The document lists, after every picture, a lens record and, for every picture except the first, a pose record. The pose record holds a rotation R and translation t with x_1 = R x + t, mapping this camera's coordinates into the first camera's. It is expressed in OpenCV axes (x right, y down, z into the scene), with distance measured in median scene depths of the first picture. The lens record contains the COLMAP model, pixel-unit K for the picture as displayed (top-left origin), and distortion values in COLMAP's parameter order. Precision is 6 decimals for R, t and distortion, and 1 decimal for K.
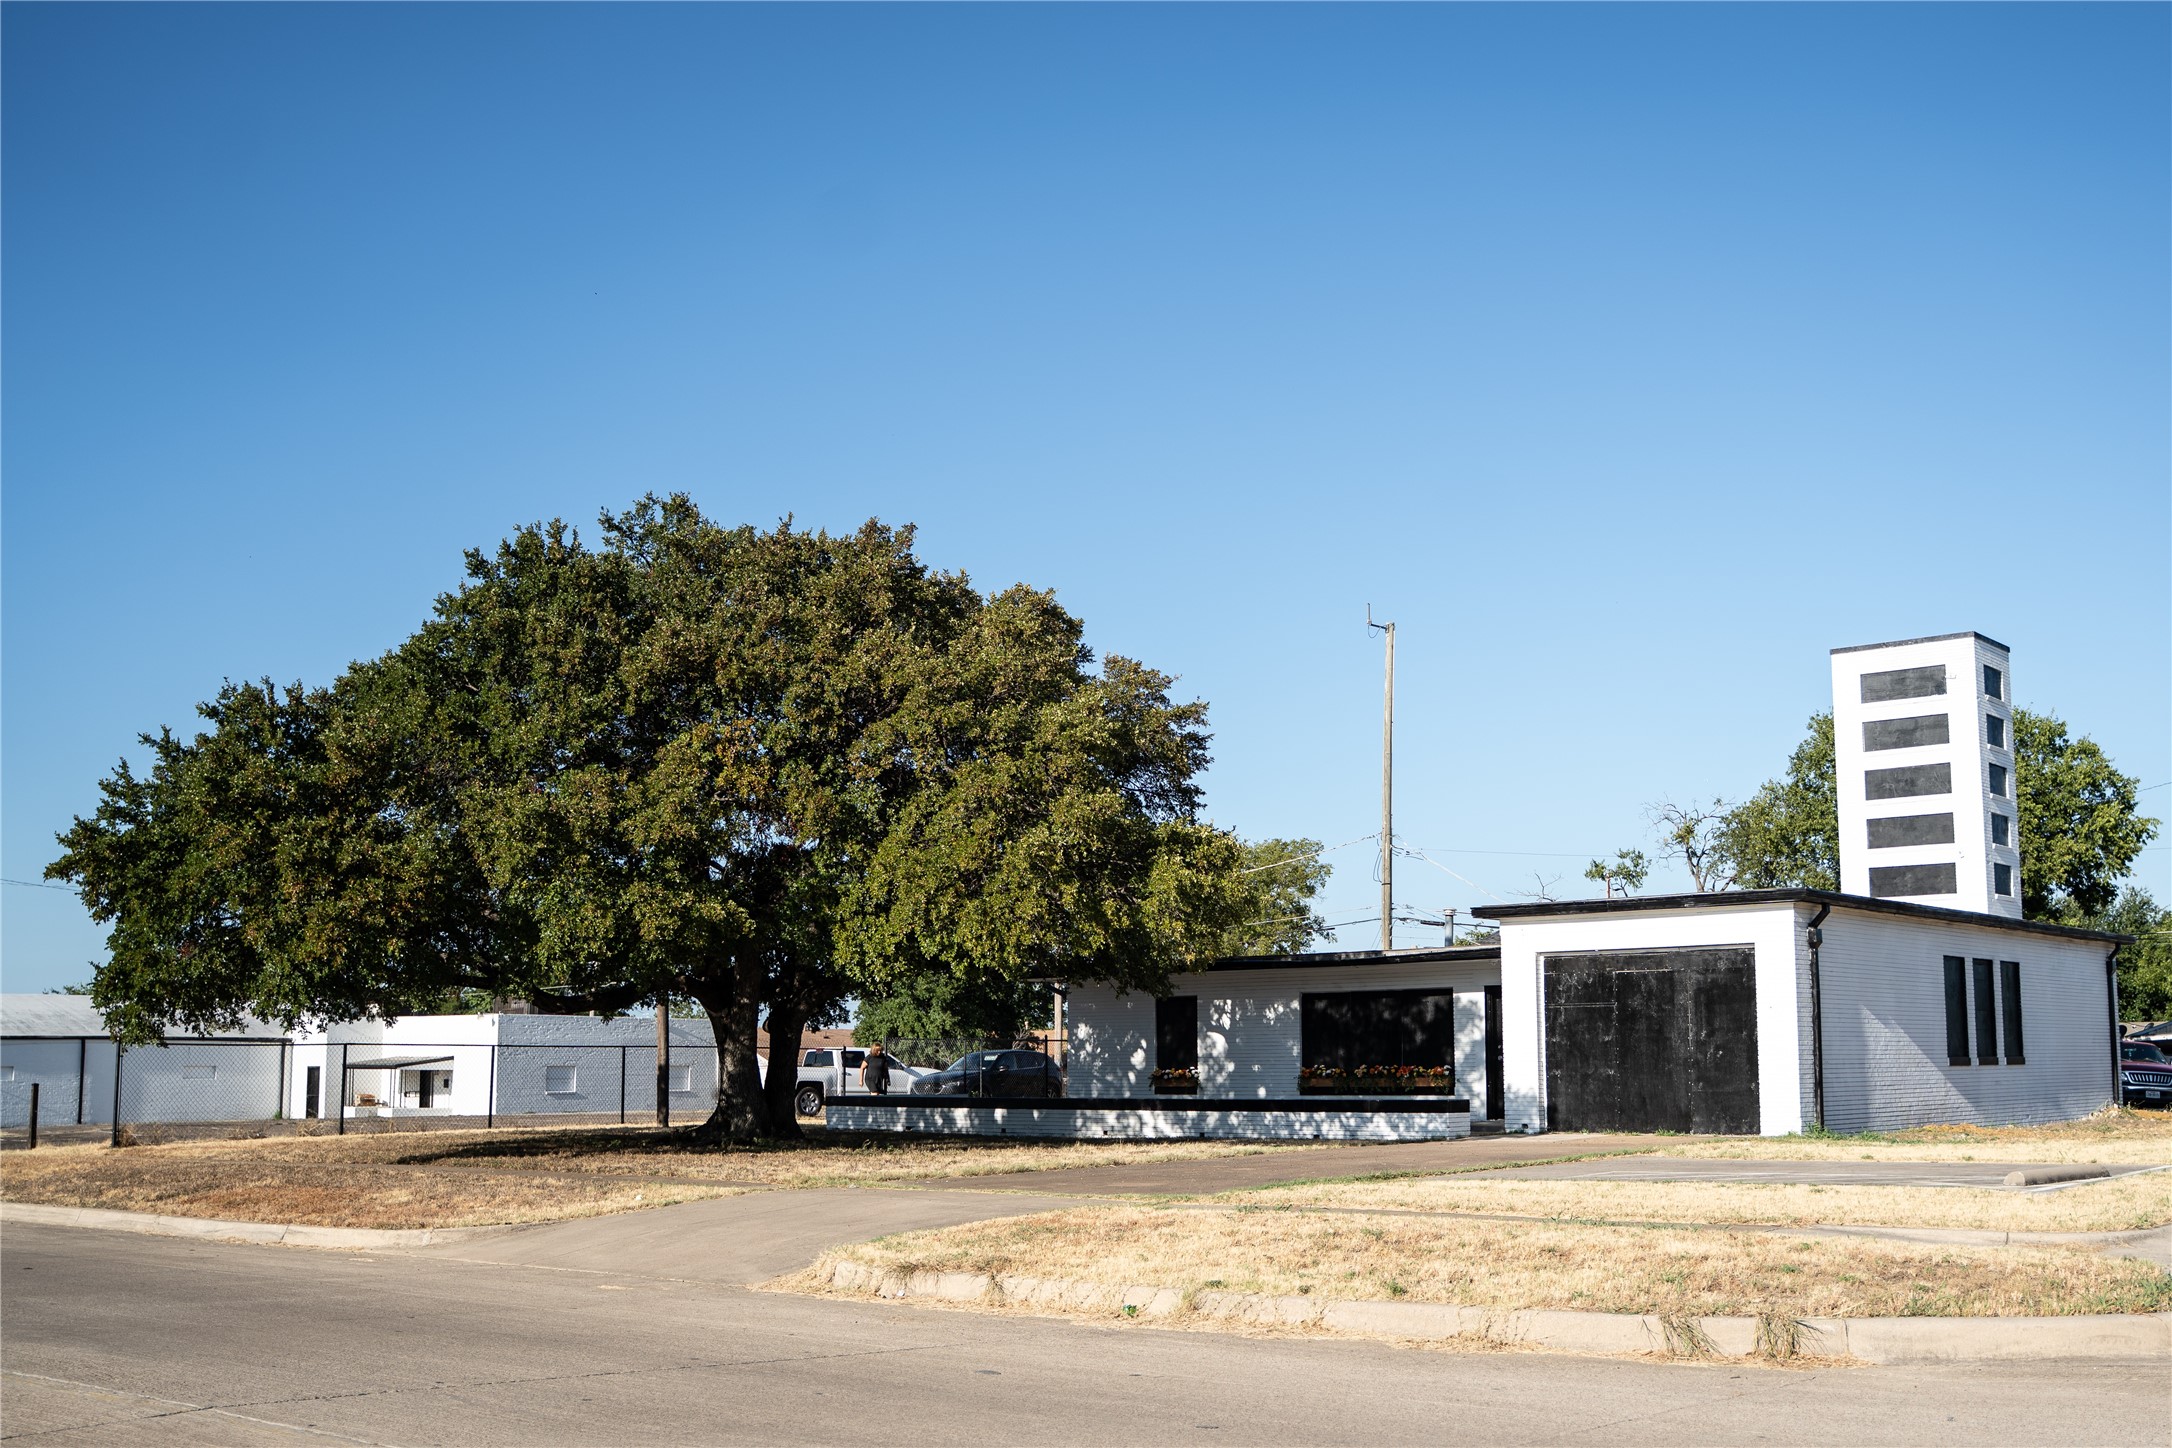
lens RADIAL K [[2176.0, 0, 1085.6], [0, 2176.0, 769.0], [0, 0, 1]] dist [-0.009958, -0.161004]
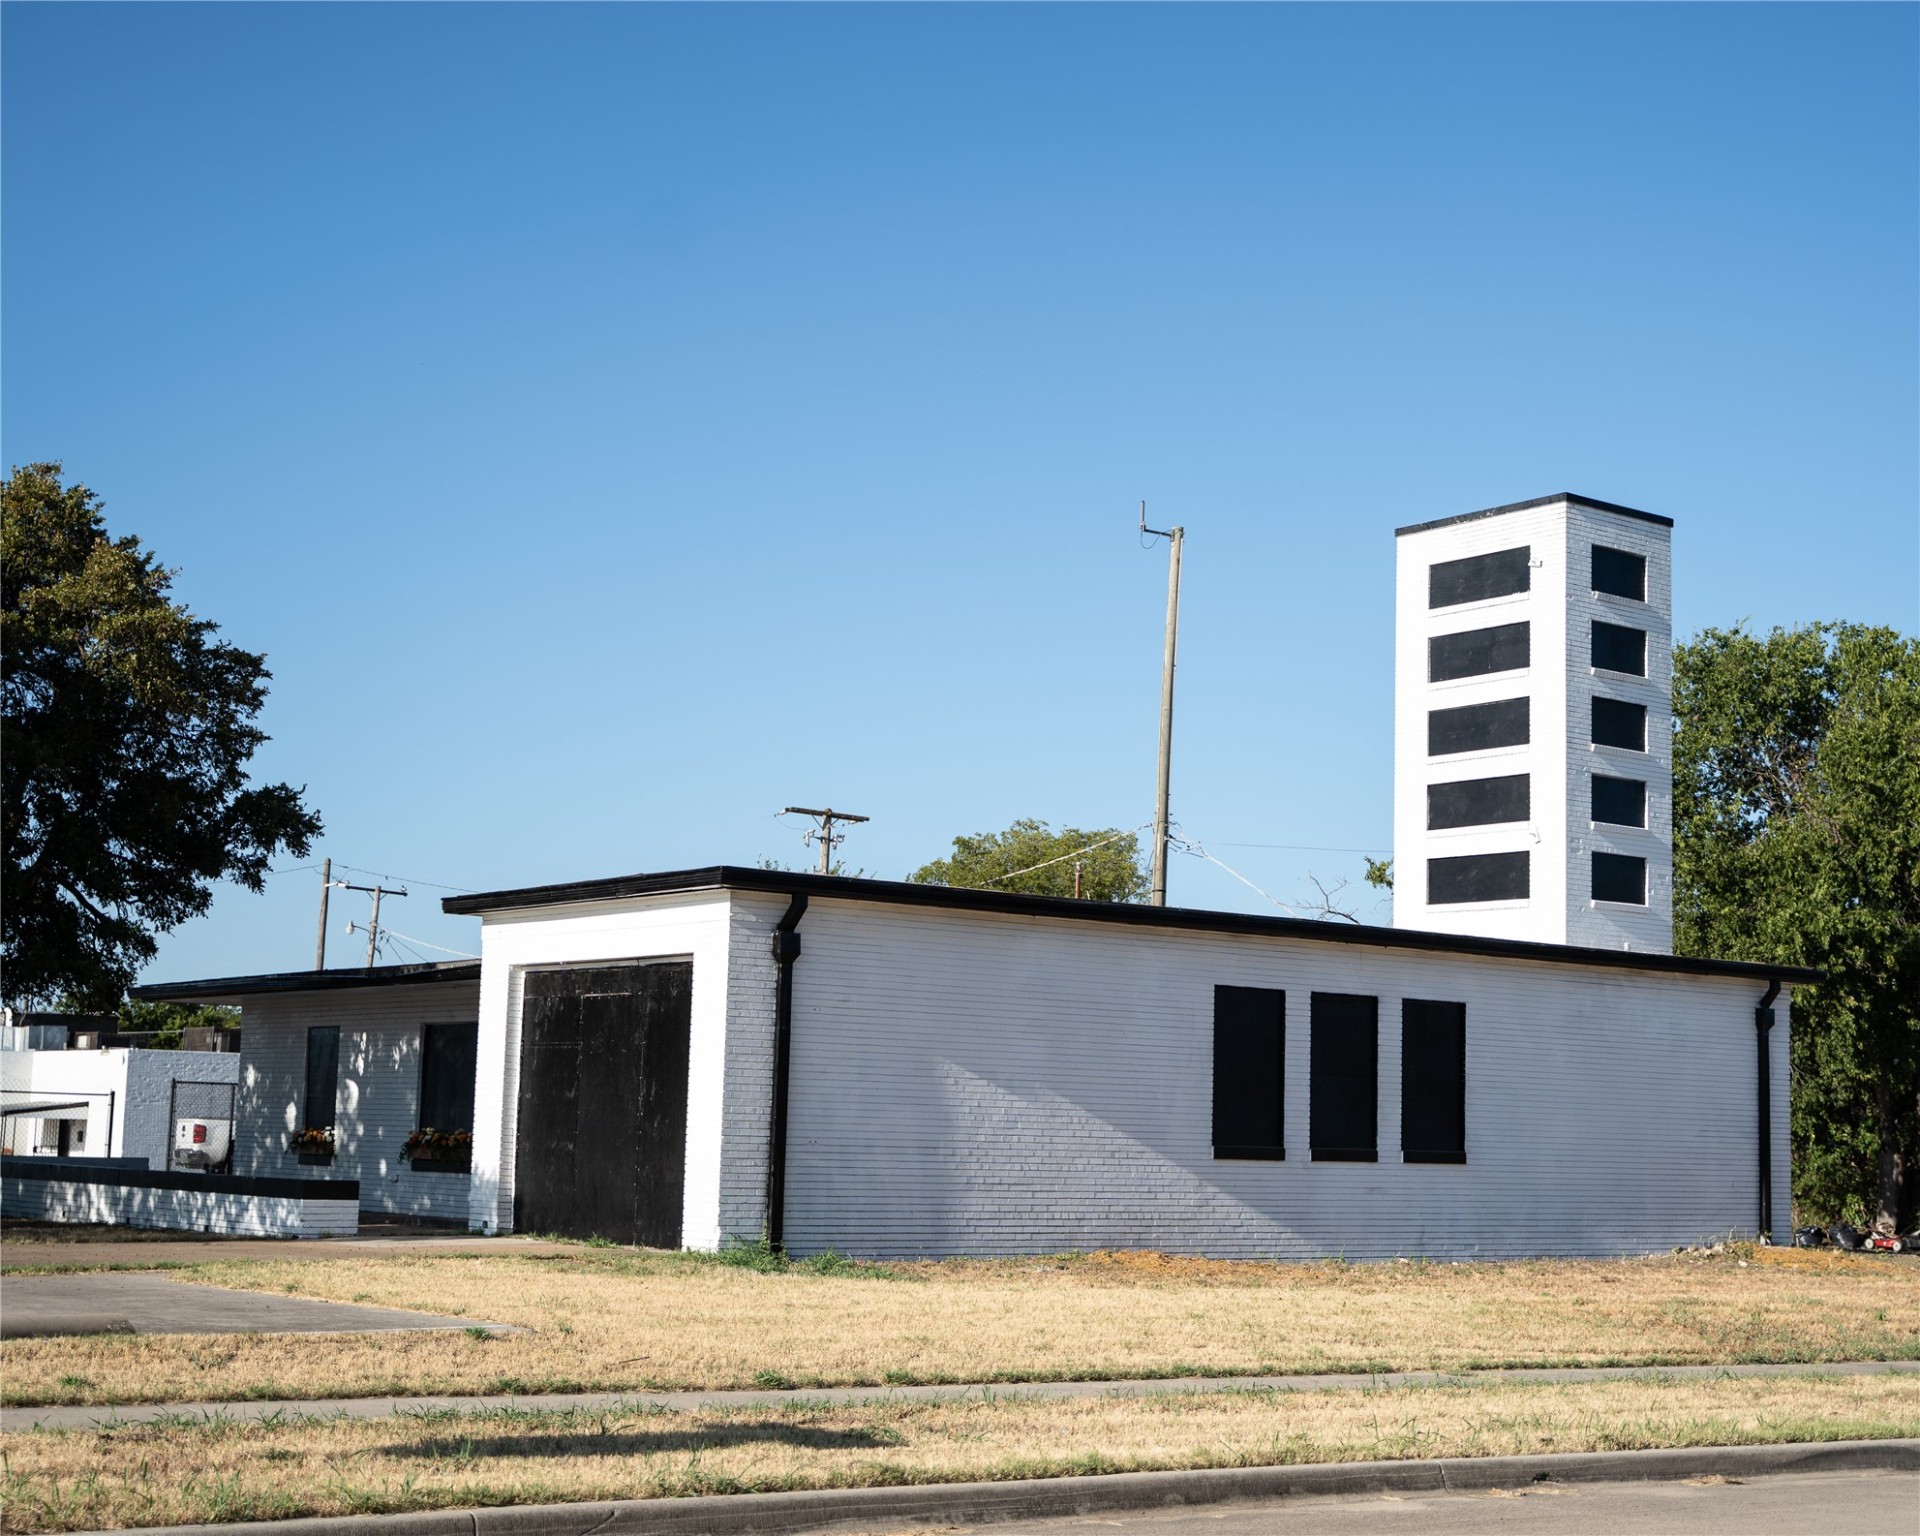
lens RADIAL K [[2732.0, 0, 1024.0], [0, 2732.0, 776.9], [0, 0, 1]] dist [0.030669, -0.006569]
pose [[0.977077, 0.001401, -0.212883, 0.448763], [-0.000806, 0.999996, 0.002882, 0.019854], [0.212886, -0.002645, 0.977073, 0.176397]]
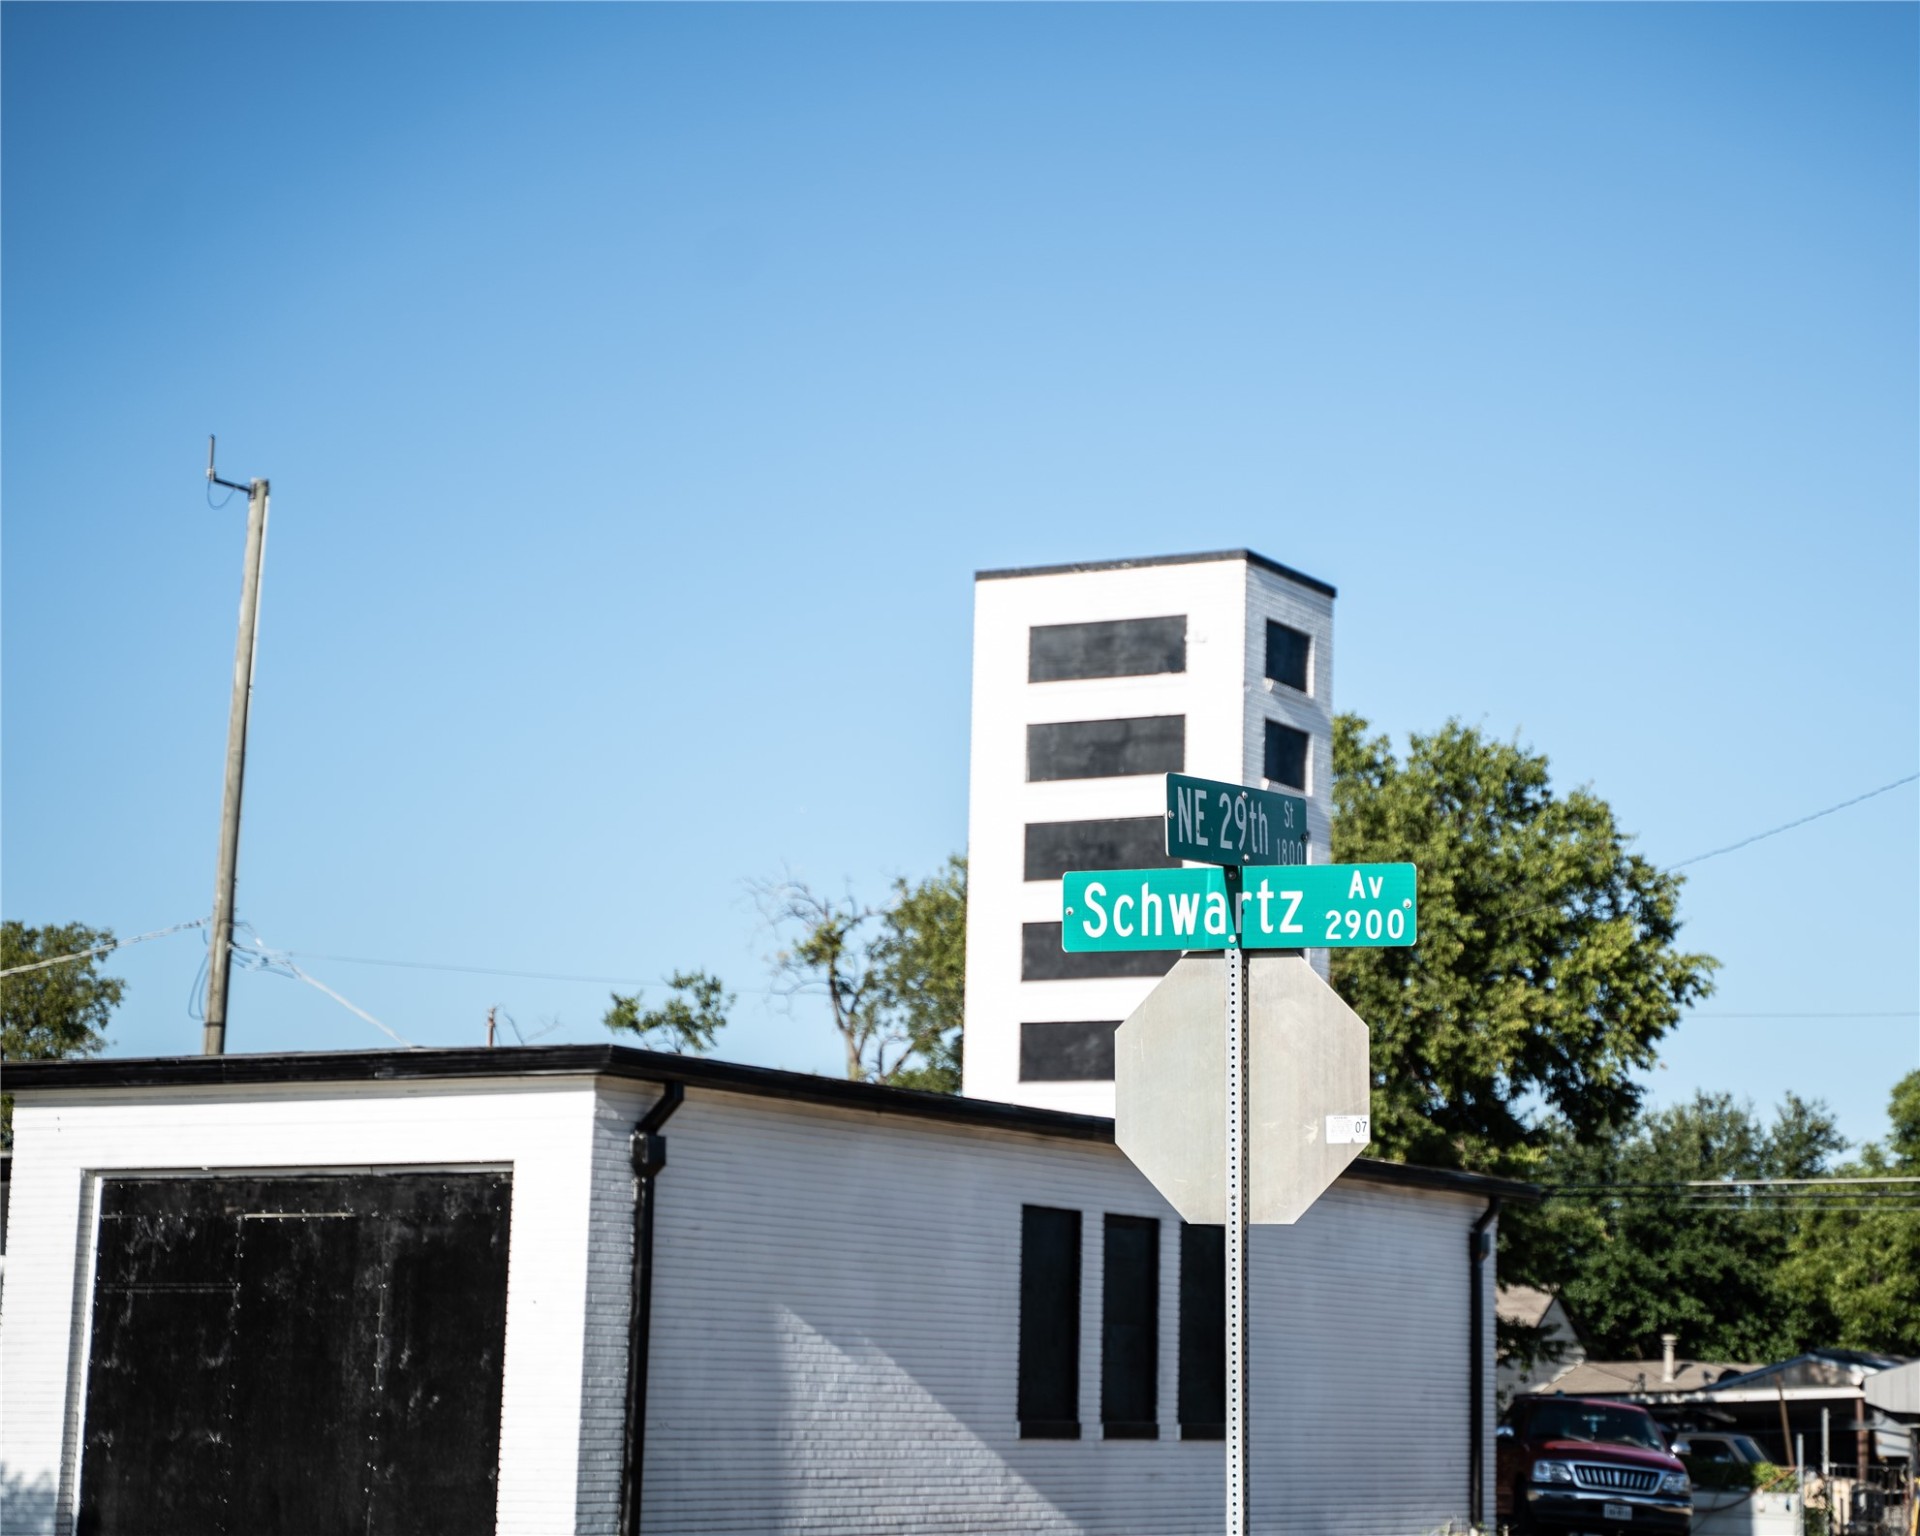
lens RADIAL K [[4298.2, 0, 960.0], [0, 4298.2, 768.0], [0, 0, 1]] dist [0.260755, -0.021667]
pose [[0.977540, 0.052501, 0.204108, 0.158417], [-0.050514, 0.998612, -0.014936, 0.004089], [-0.204609, 0.004290, 0.978834, 0.059264]]
